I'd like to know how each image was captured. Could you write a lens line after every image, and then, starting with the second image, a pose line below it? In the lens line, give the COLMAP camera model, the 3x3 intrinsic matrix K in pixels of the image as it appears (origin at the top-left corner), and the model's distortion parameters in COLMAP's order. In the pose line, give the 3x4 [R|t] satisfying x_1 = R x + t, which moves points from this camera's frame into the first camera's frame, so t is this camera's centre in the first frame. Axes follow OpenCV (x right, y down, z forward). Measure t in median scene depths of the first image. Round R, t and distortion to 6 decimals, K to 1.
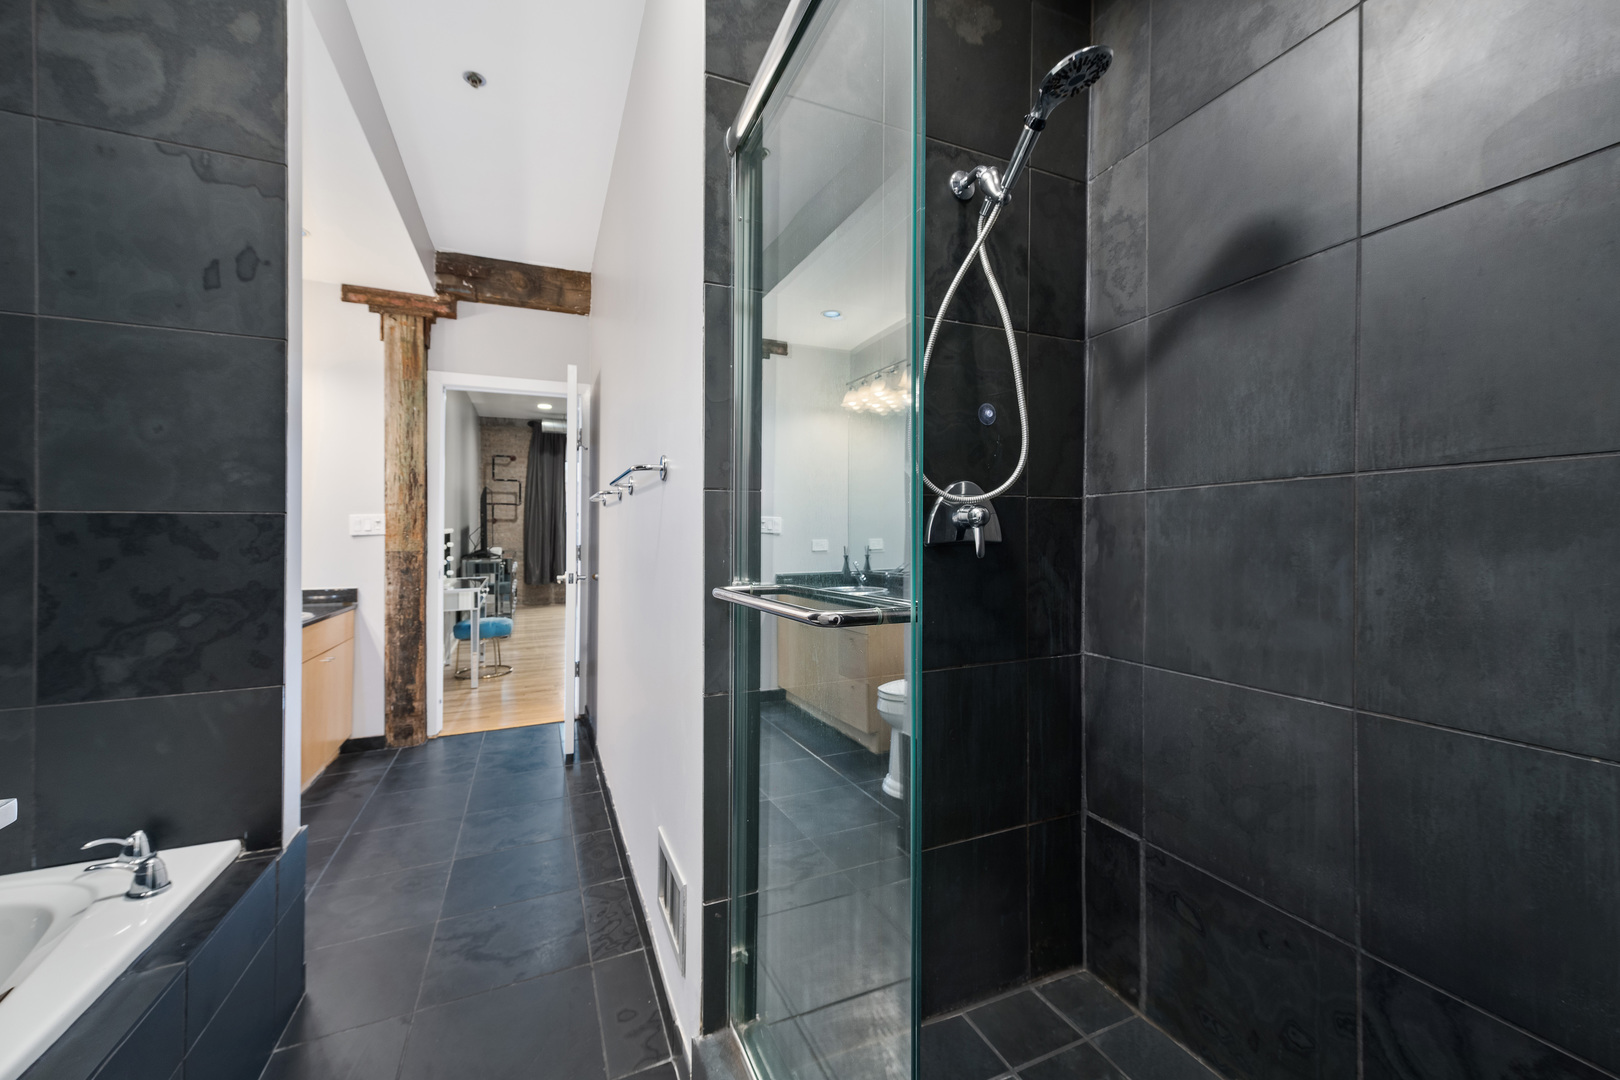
lens RADIAL K [[636.8, 0, 803.7], [0, 636.8, 526.4], [0, 0, 1]] dist [0.008330, -0.000473]
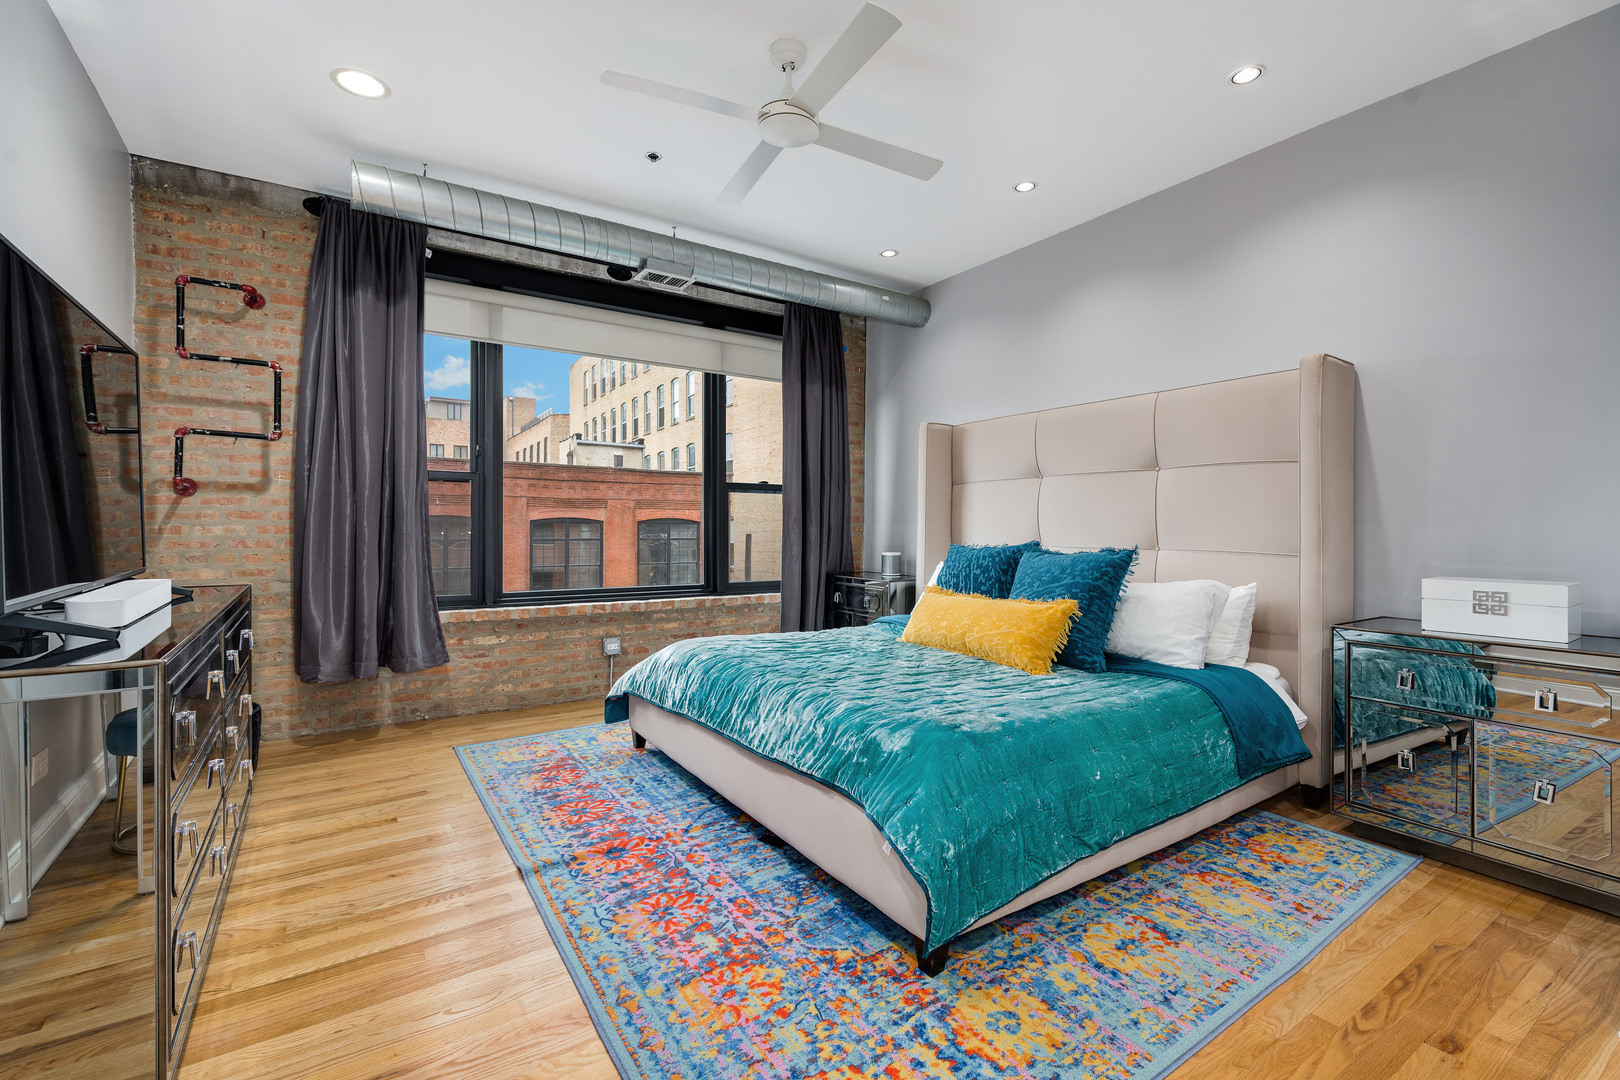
lens RADIAL K [[695.7, 0, 811.4], [0, 695.7, 535.3], [0, 0, 1]] dist [0.006999, -0.000698]
pose [[0.981452, -0.000896, 0.191705, -0.563573], [-0.000697, 0.999966, 0.008239, 0.030087], [-0.191706, -0.008220, 0.981418, 1.373087]]
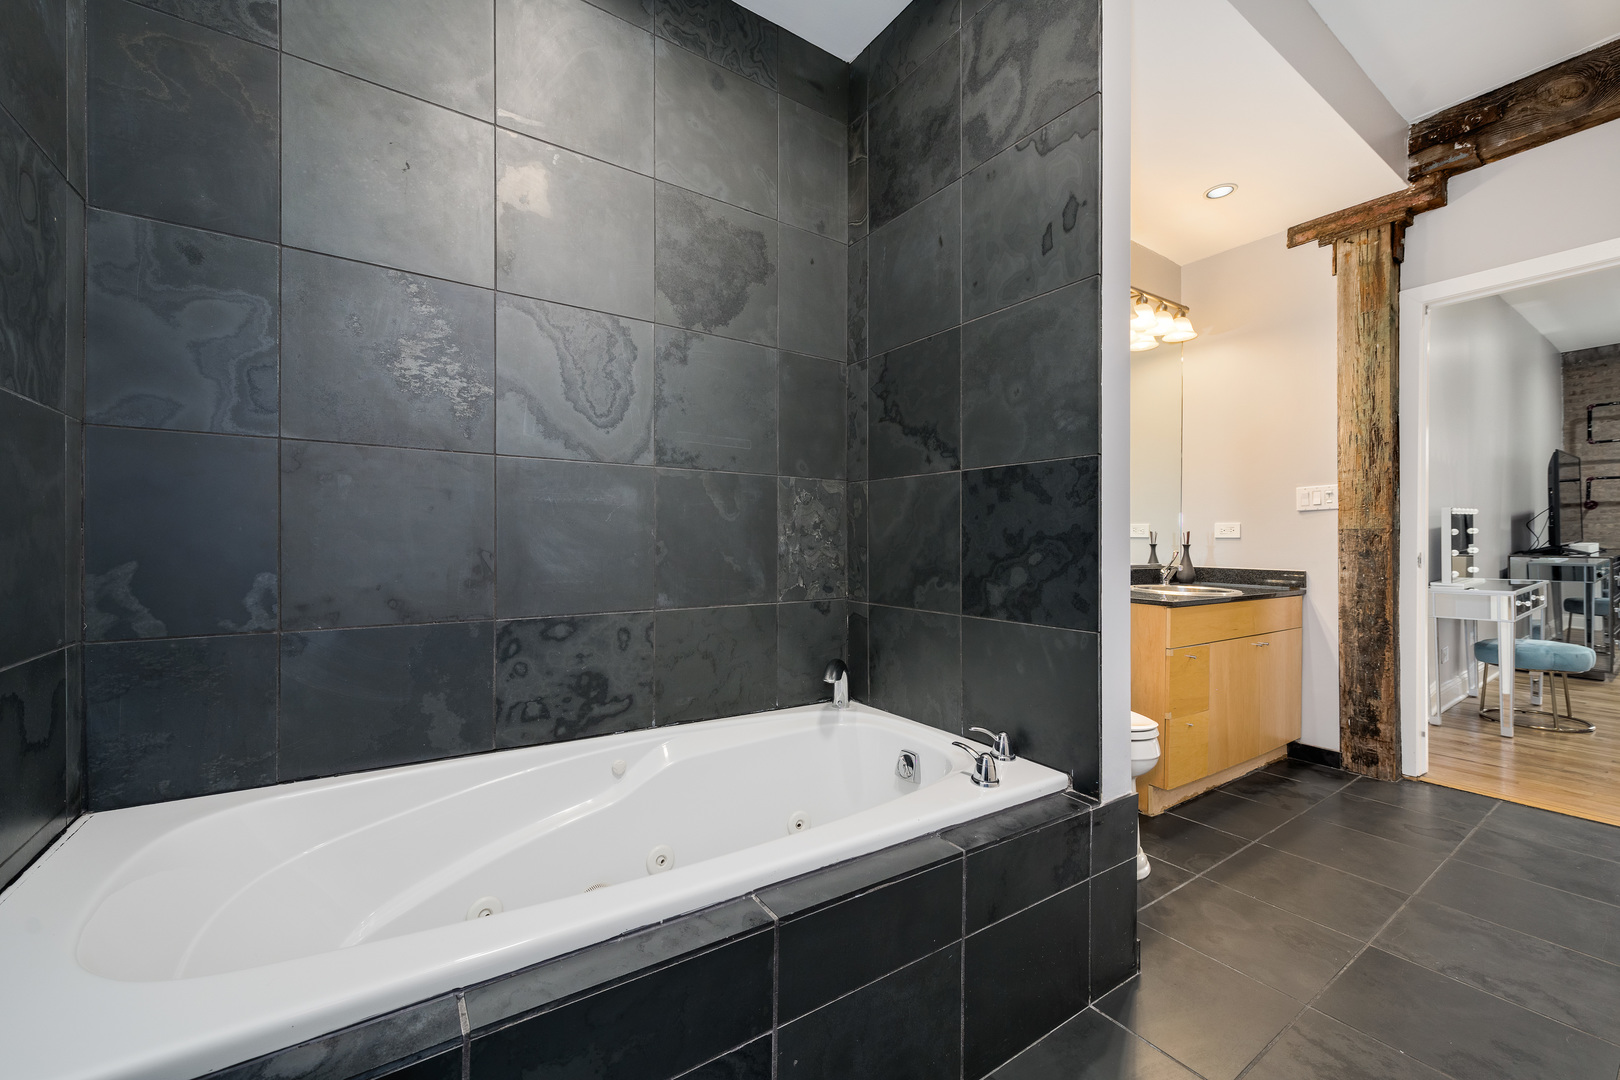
lens RADIAL K [[636.8, 0, 806.4], [0, 636.8, 530.8], [0, 0, 1]] dist [0.008330, -0.000473]
pose [[0.197151, -0.003417, -0.980367, 0.019333], [0.003048, 0.999991, -0.002872, 0.041518], [0.980368, -0.002422, 0.197160, 0.164589]]
